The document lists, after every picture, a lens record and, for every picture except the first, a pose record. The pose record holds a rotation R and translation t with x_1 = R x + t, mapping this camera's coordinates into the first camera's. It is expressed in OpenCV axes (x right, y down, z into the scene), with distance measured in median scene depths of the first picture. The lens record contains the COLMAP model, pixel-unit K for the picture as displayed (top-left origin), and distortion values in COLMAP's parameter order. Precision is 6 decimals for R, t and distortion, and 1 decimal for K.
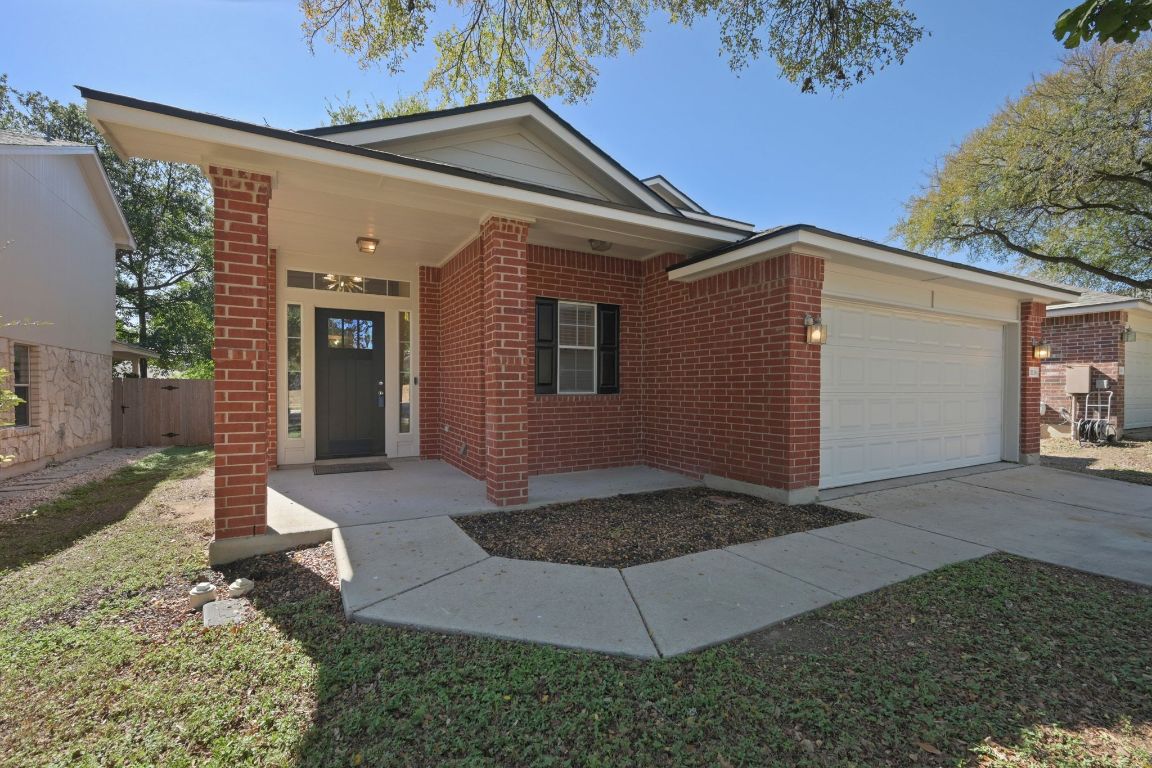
lens RADIAL K [[495.8, 0, 572.4], [0, 495.8, 387.7], [0, 0, 1]] dist [0.002278, 0.000250]
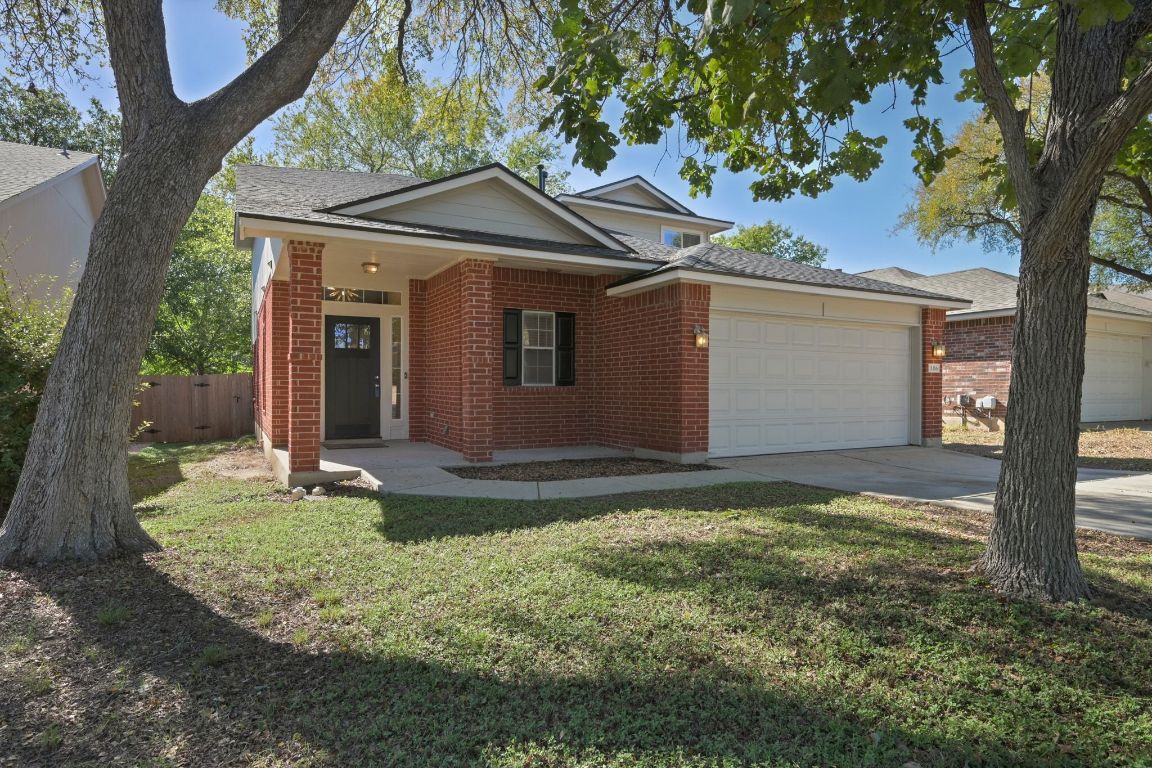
lens RADIAL K [[623.0, 0, 578.5], [0, 623.0, 385.1], [0, 0, 1]] dist [-0.003178, -0.000007]
pose [[0.999992, 0.000205, -0.004072, 0.120437], [-0.000228, 0.999983, -0.005747, 0.020629], [0.004071, 0.005748, 0.999975, -0.568572]]
